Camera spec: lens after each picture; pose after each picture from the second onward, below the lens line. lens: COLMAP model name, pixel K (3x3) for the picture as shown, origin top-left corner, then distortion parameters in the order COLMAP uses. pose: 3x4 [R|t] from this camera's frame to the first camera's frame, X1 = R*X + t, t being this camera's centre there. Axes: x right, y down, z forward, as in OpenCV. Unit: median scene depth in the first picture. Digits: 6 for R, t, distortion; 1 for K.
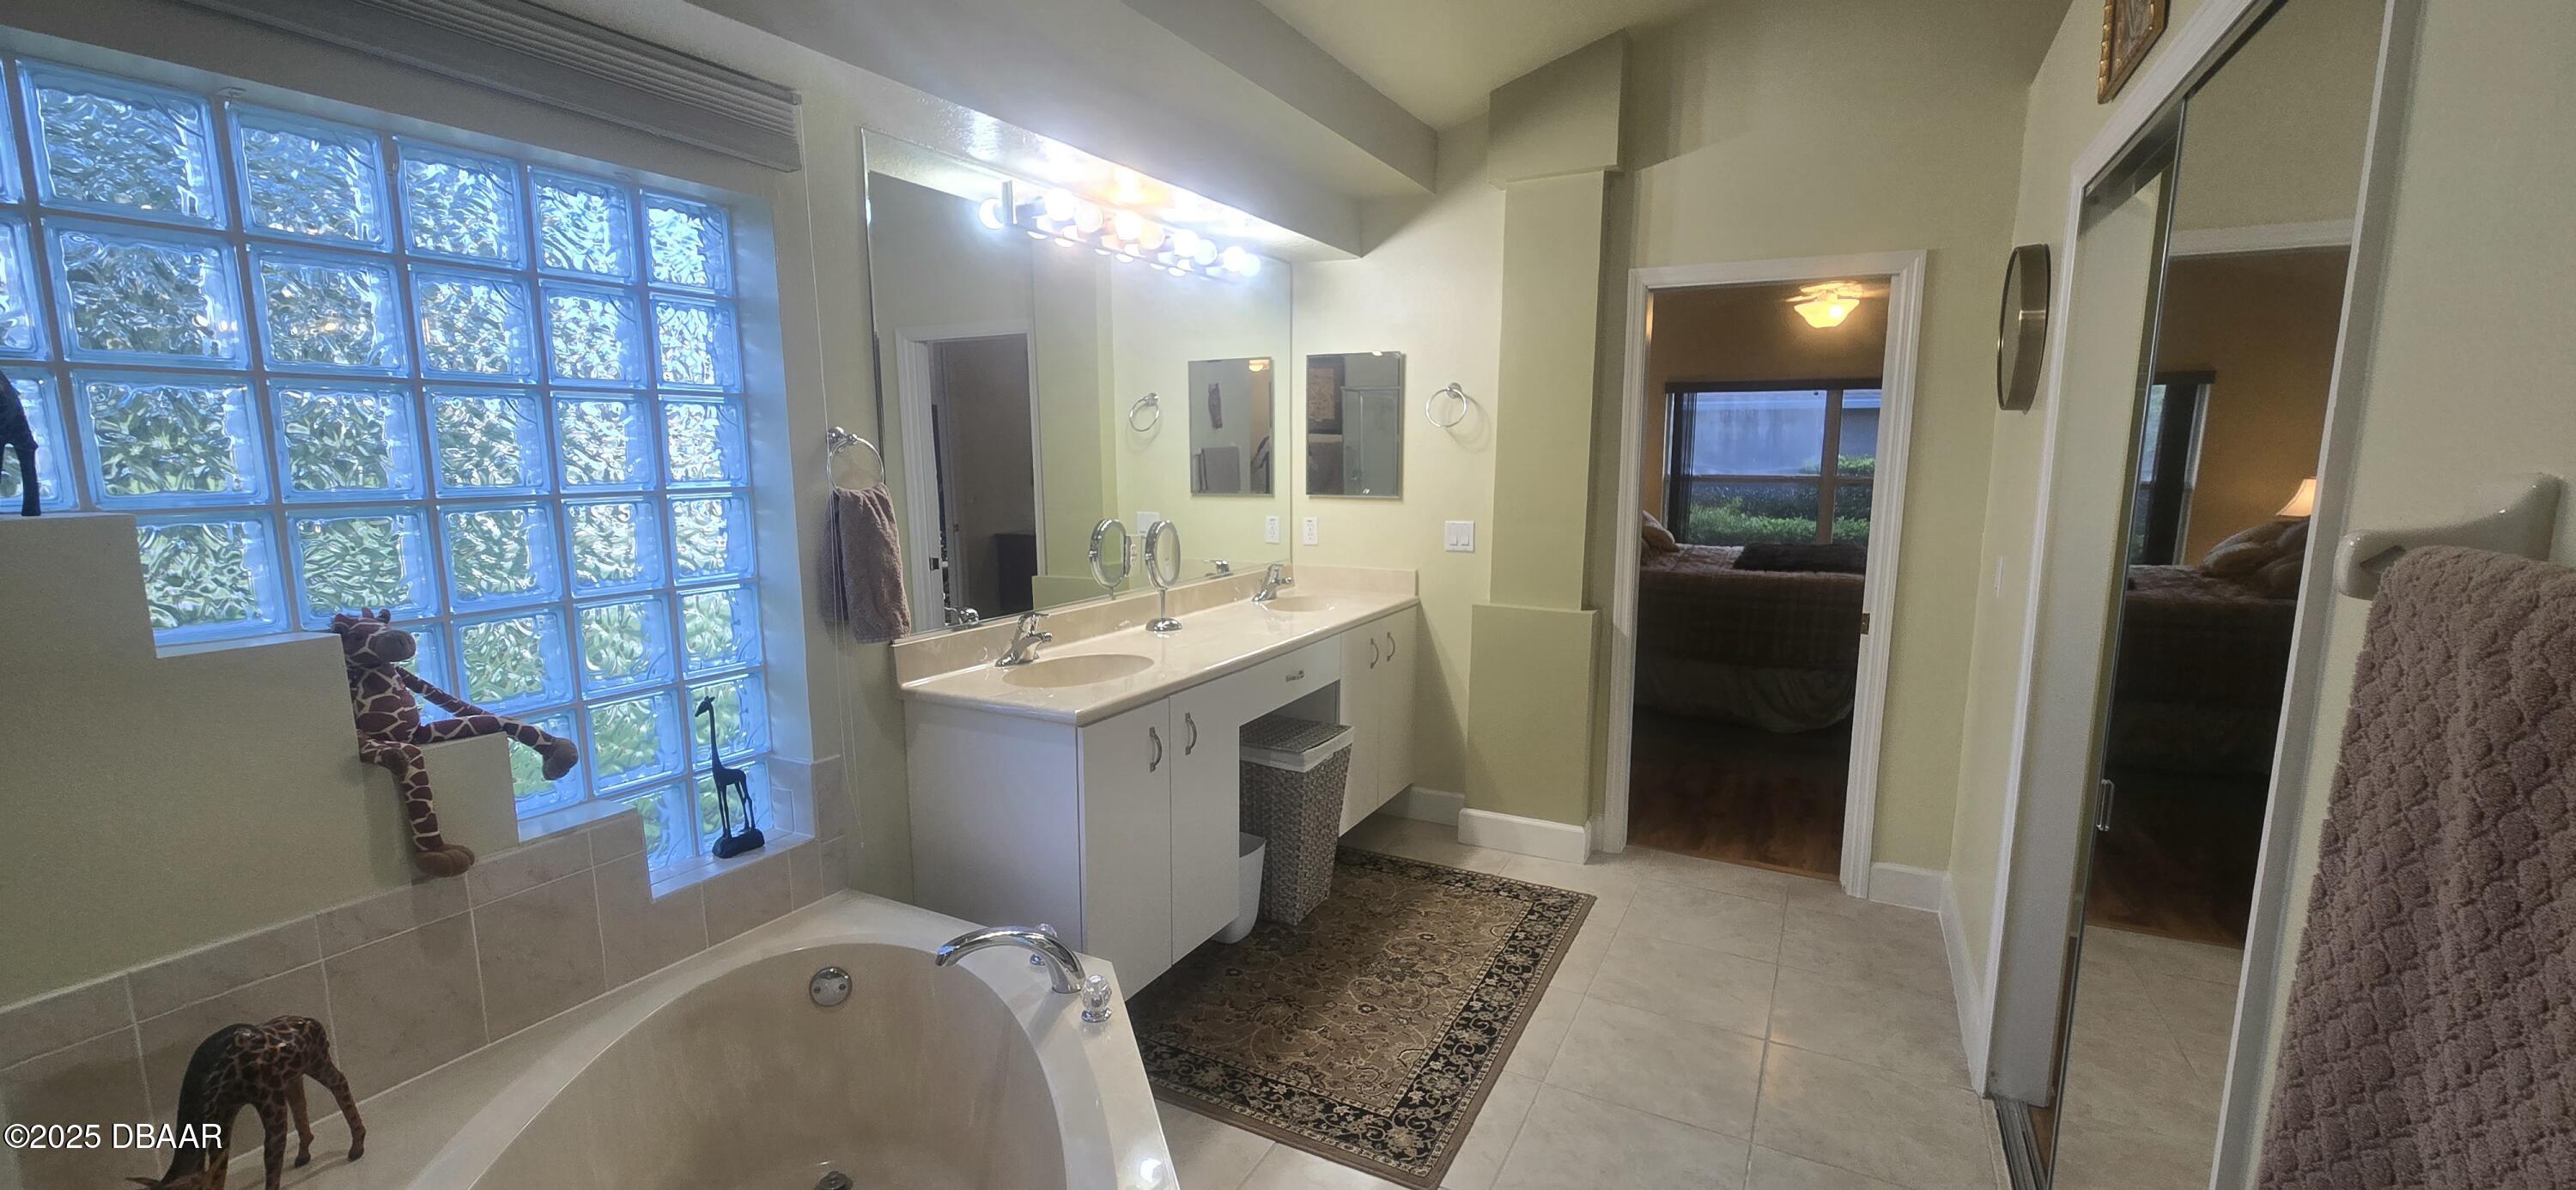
lens RADIAL K [[1053.1, 0, 1290.6], [0, 1053.1, 606.3], [0, 0, 1]] dist [-0.000144, -0.000269]
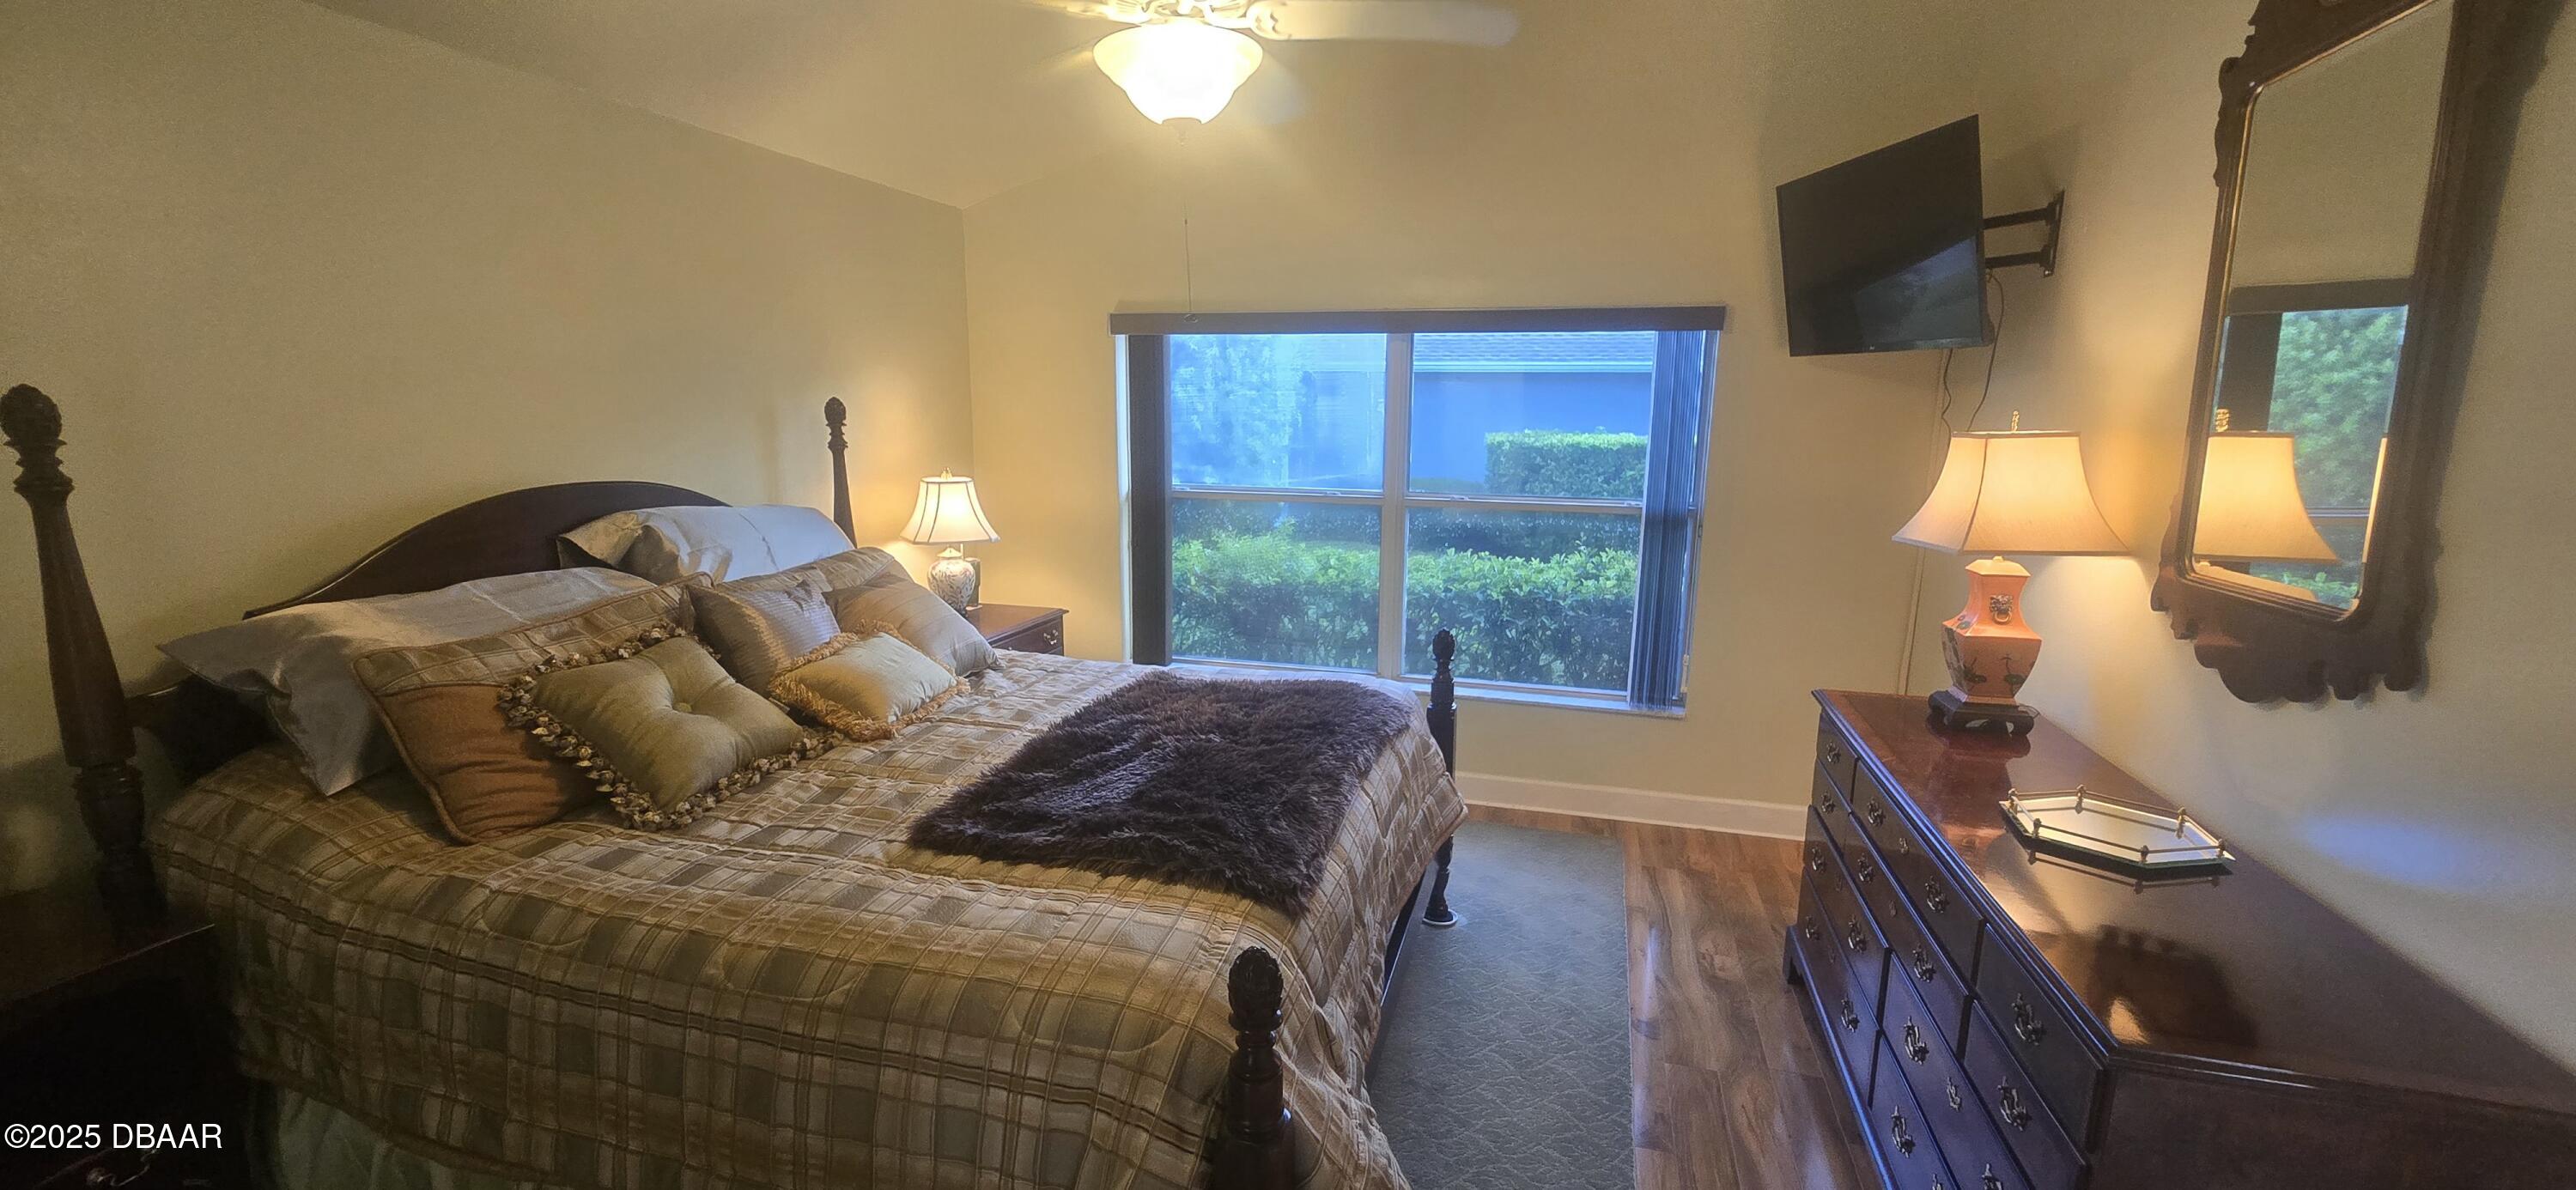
lens RADIAL K [[1053.1, 0, 1281.2], [0, 1053.1, 592.1], [0, 0, 1]] dist [-0.000144, -0.000269]
pose [[0.980225, -0.024580, 0.196356, 0.330410], [0.022648, 0.999671, 0.012080, -0.076518], [-0.196588, -0.007394, 0.980458, 0.460103]]
